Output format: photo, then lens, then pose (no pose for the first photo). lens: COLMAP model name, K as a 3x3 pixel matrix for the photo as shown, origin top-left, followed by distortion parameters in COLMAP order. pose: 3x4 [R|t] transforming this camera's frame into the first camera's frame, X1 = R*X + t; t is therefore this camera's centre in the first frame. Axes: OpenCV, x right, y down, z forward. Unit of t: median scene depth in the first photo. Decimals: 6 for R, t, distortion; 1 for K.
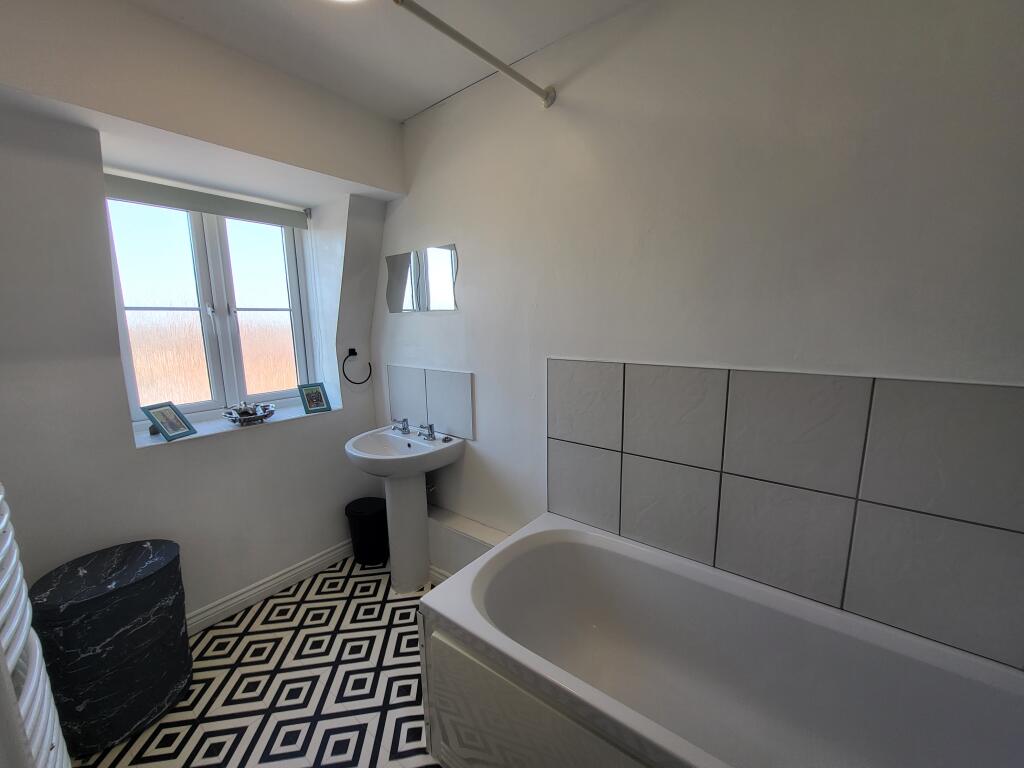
lens RADIAL K [[397.9, 0, 516.2], [0, 397.9, 381.9], [0, 0, 1]] dist [0.005601, -0.001211]
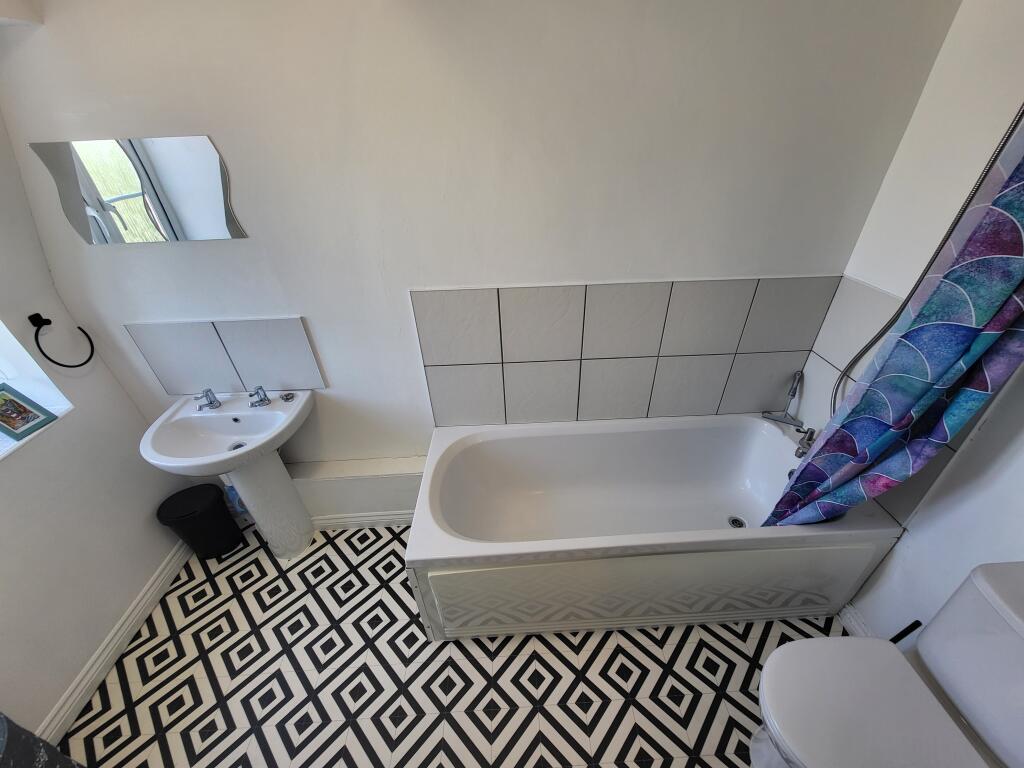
lens RADIAL K [[397.9, 0, 531.2], [0, 397.9, 388.5], [0, 0, 1]] dist [0.005601, -0.001211]
pose [[0.773565, -0.358671, 0.522448, -0.218723], [0.125437, 0.894769, 0.428548, -0.176586], [-0.621178, -0.265976, 0.737153, 0.058304]]
